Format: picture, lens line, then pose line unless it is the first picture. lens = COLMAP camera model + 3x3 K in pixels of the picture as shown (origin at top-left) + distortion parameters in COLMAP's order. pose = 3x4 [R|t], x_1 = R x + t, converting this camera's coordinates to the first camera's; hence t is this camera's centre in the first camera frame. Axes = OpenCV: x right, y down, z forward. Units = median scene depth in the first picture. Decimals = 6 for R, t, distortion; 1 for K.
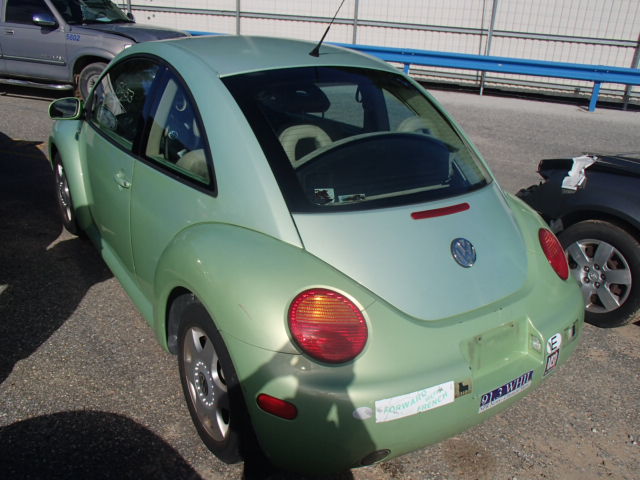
lens RADIAL K [[541.4, 0, 320.4], [0, 541.4, 225.8], [0, 0, 1]] dist [0.003107, 0.009947]
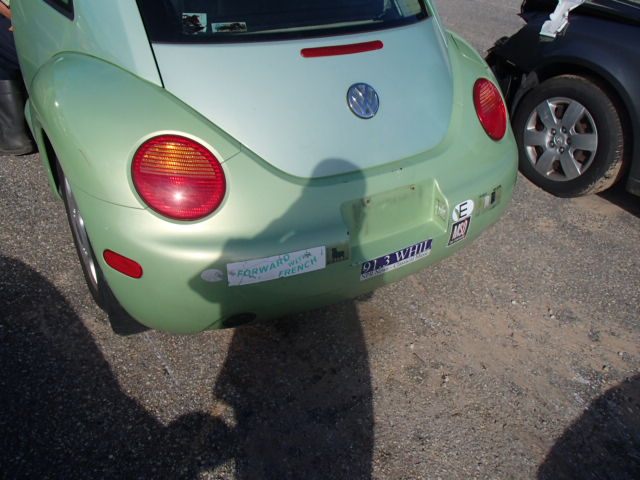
lens RADIAL K [[541.4, 0, 320.4], [0, 541.4, 225.8], [0, 0, 1]] dist [0.003107, 0.009947]
pose [[0.998043, 0.052772, -0.033541, 0.208959], [-0.042191, 0.964238, 0.261657, 0.016654], [0.046149, -0.259730, 0.964578, 0.116358]]
